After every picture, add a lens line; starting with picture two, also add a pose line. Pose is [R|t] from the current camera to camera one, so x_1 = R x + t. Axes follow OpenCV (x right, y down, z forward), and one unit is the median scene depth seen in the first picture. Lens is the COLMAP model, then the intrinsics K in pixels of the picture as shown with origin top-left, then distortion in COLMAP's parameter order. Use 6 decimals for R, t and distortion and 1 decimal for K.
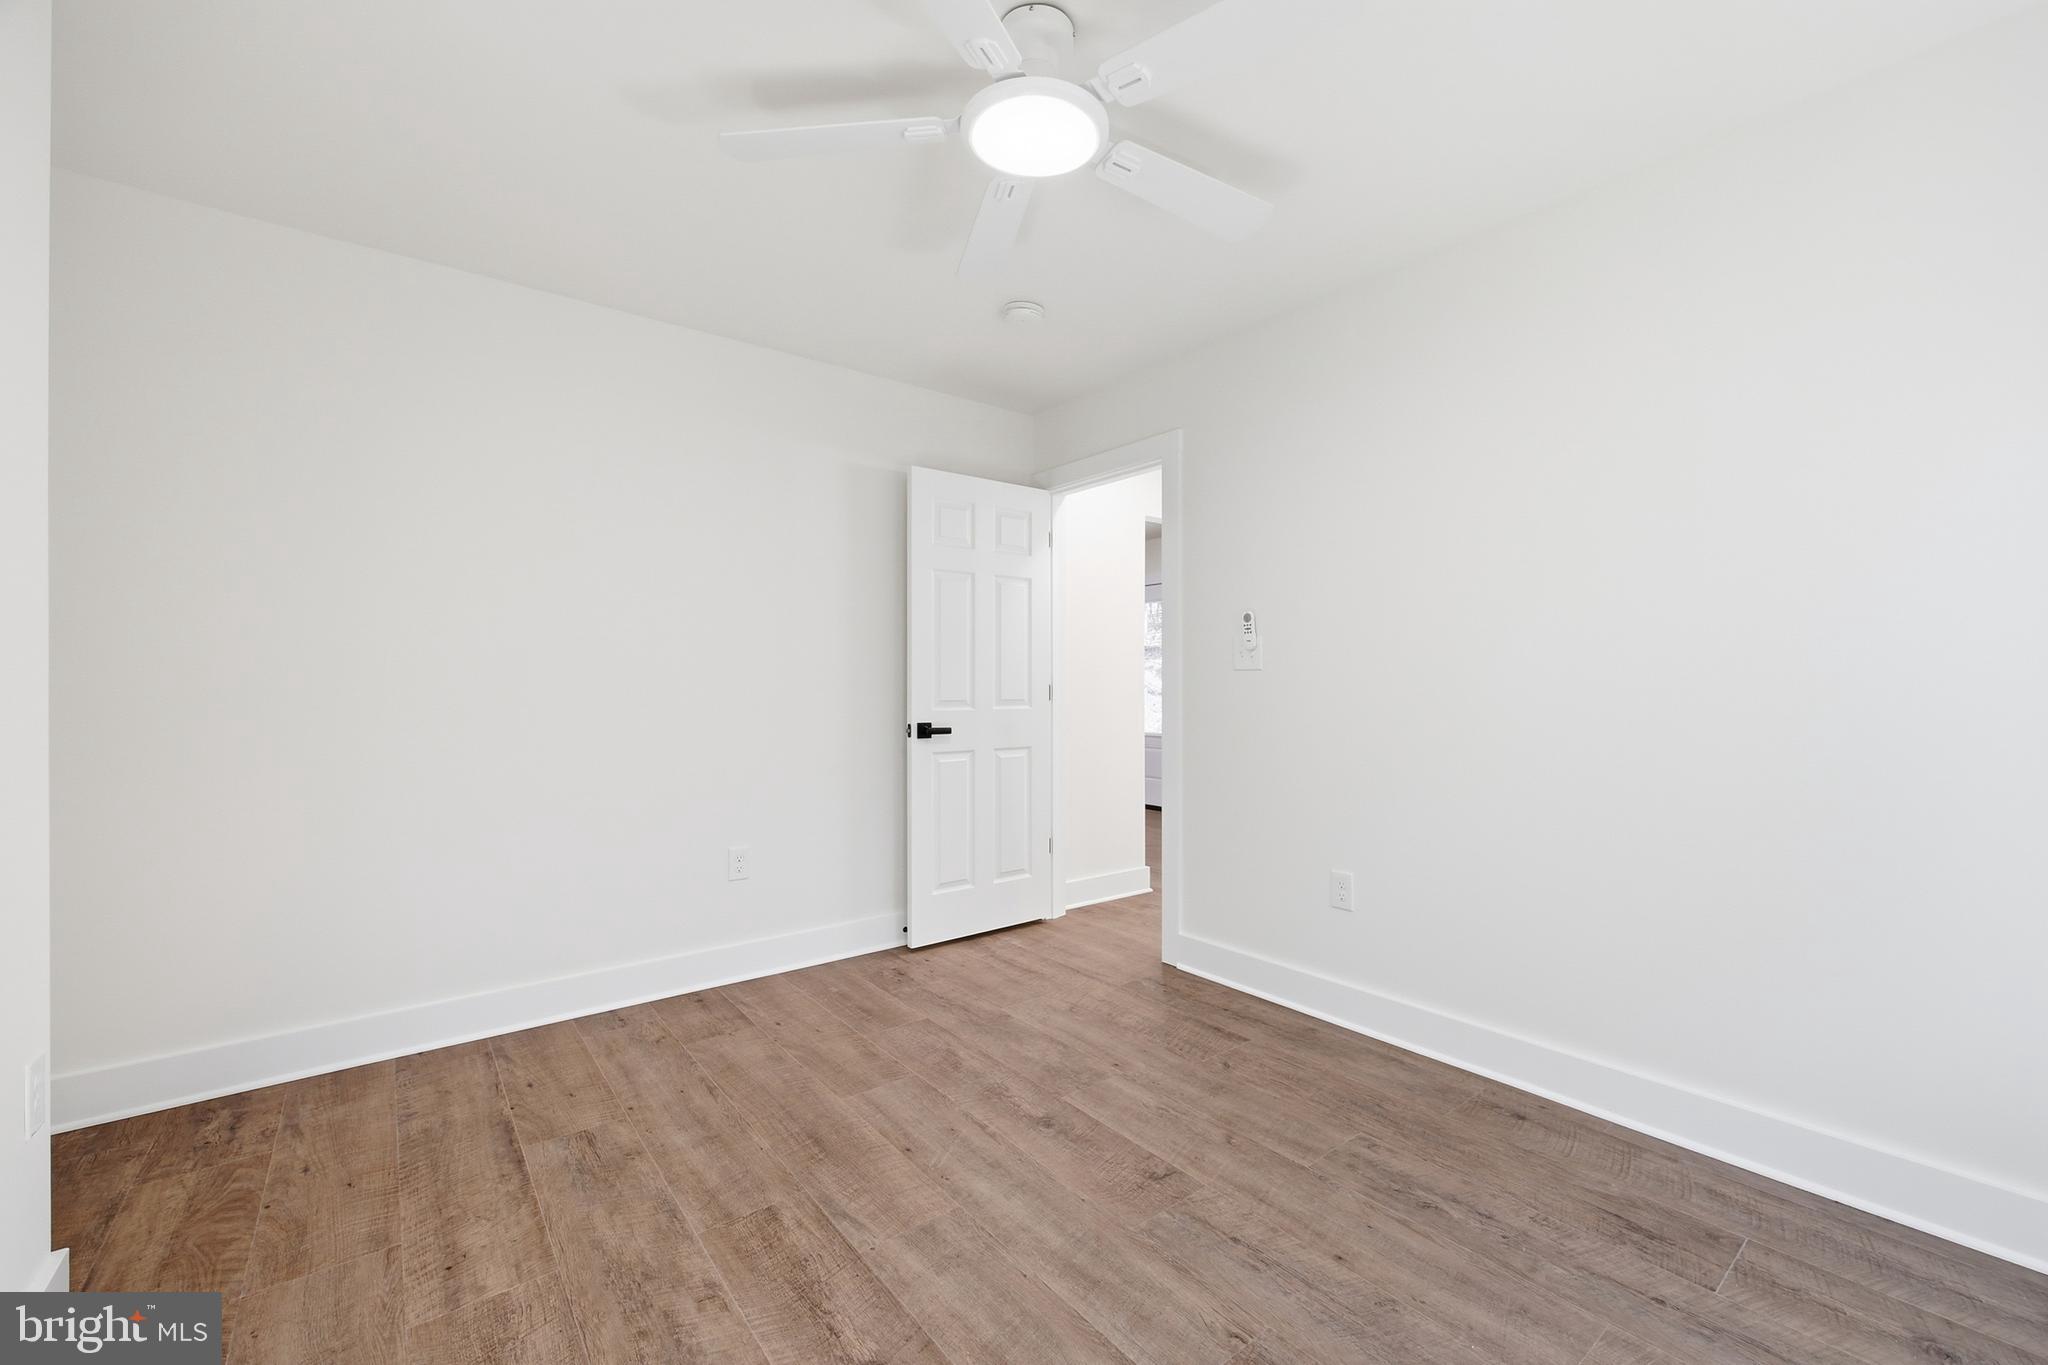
lens RADIAL K [[830.9, 0, 1026.3], [0, 830.9, 673.7], [0, 0, 1]] dist [-0.001096, 0.000067]
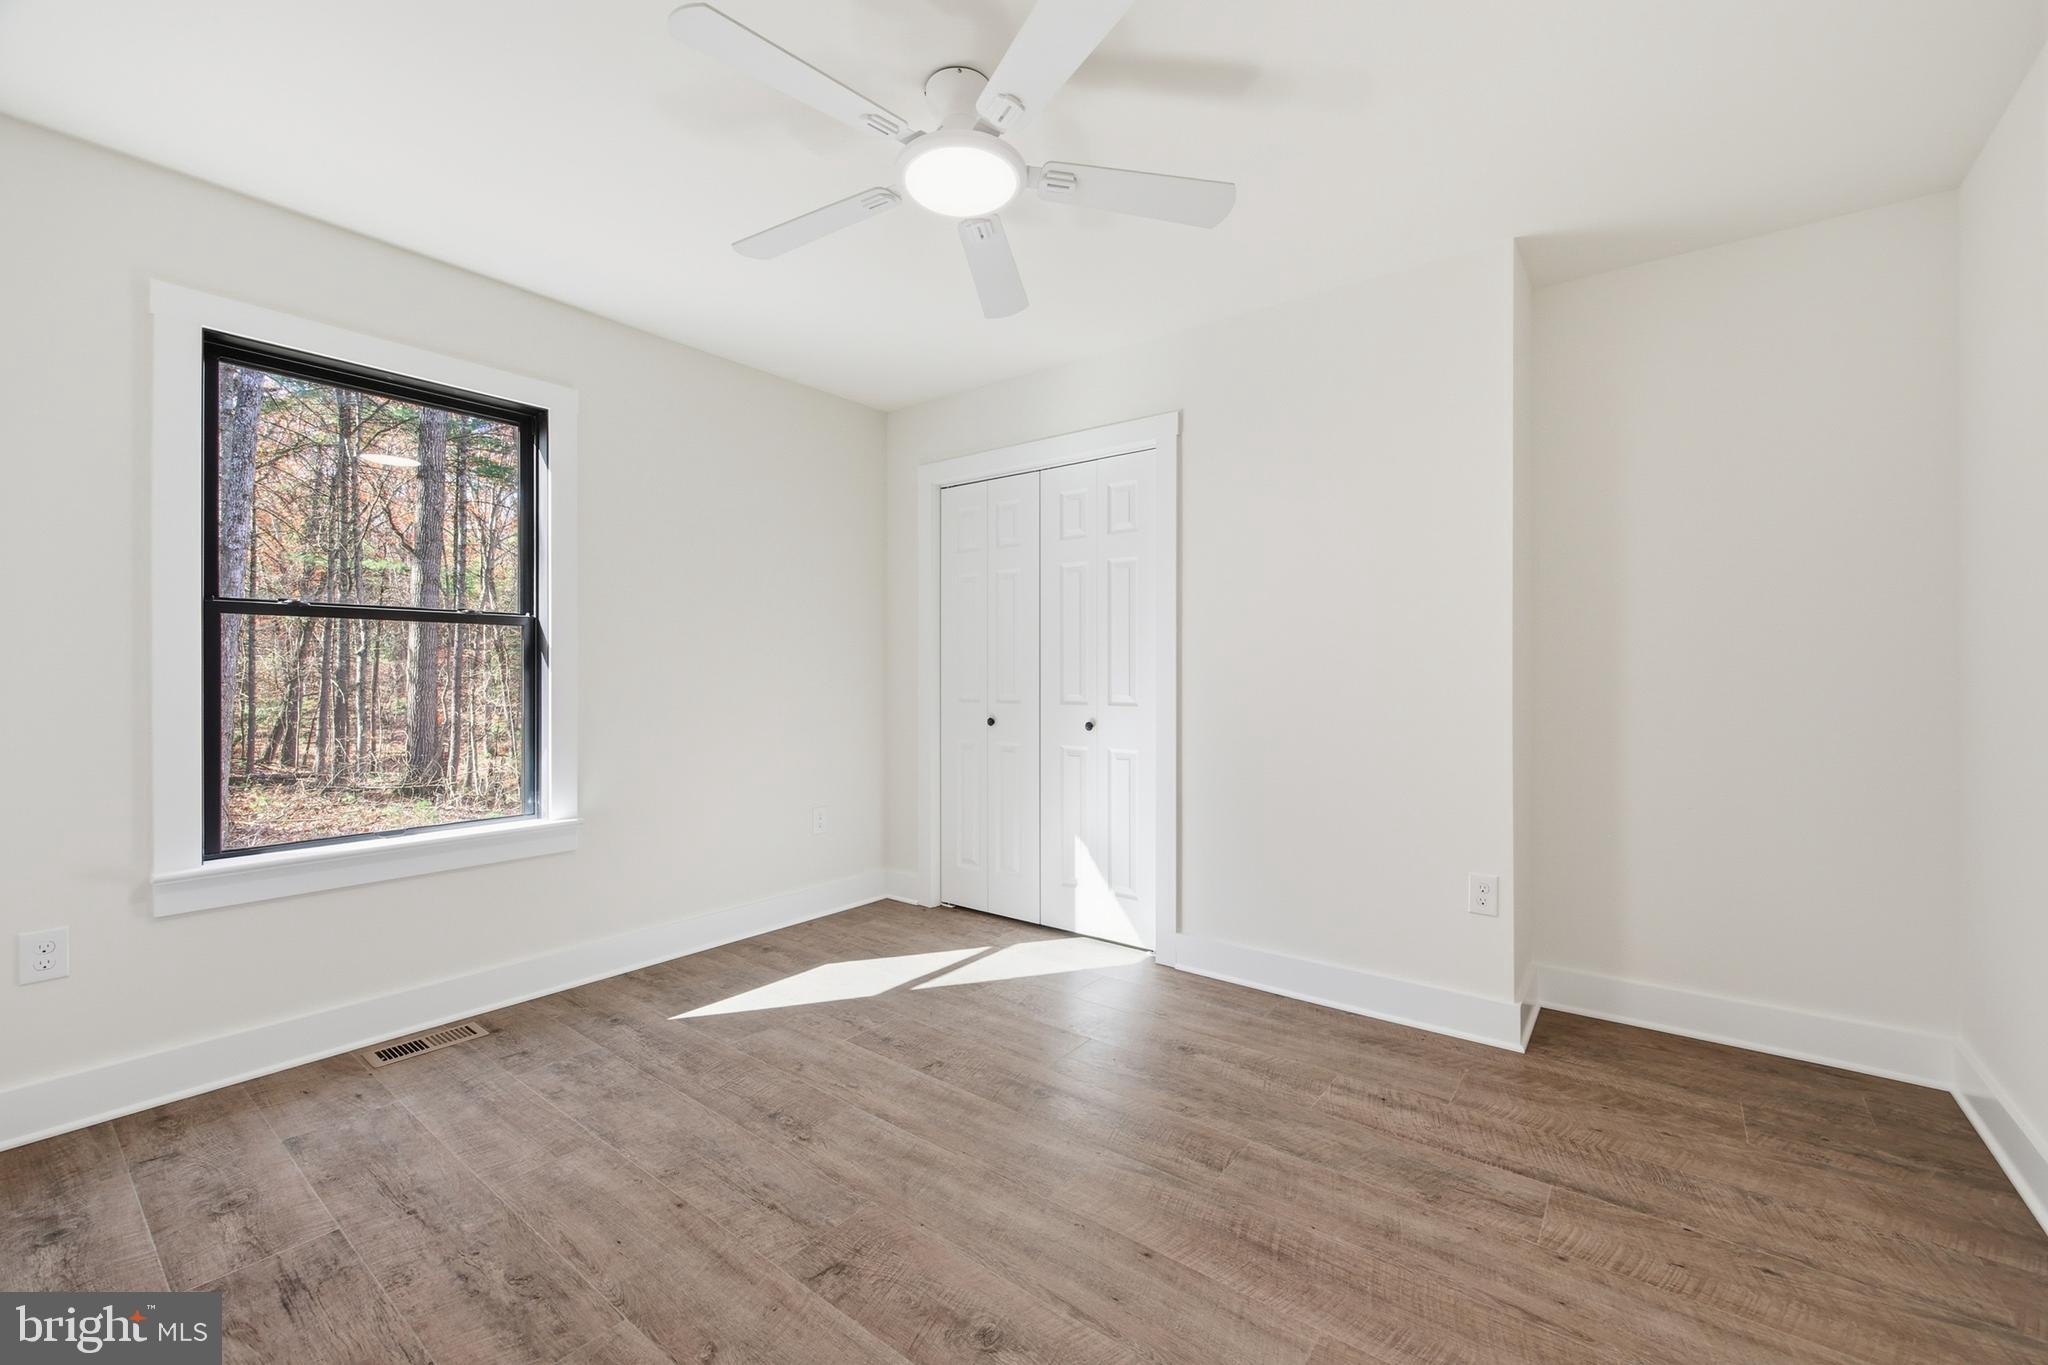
lens RADIAL K [[830.9, 0, 1026.3], [0, 830.9, 673.7], [0, 0, 1]] dist [-0.001096, 0.000067]
pose [[-0.969624, 0.003017, -0.244581, 0.174159], [0.006544, 0.999886, -0.013609, 0.027192], [0.244512, -0.014796, -0.969533, 1.866227]]
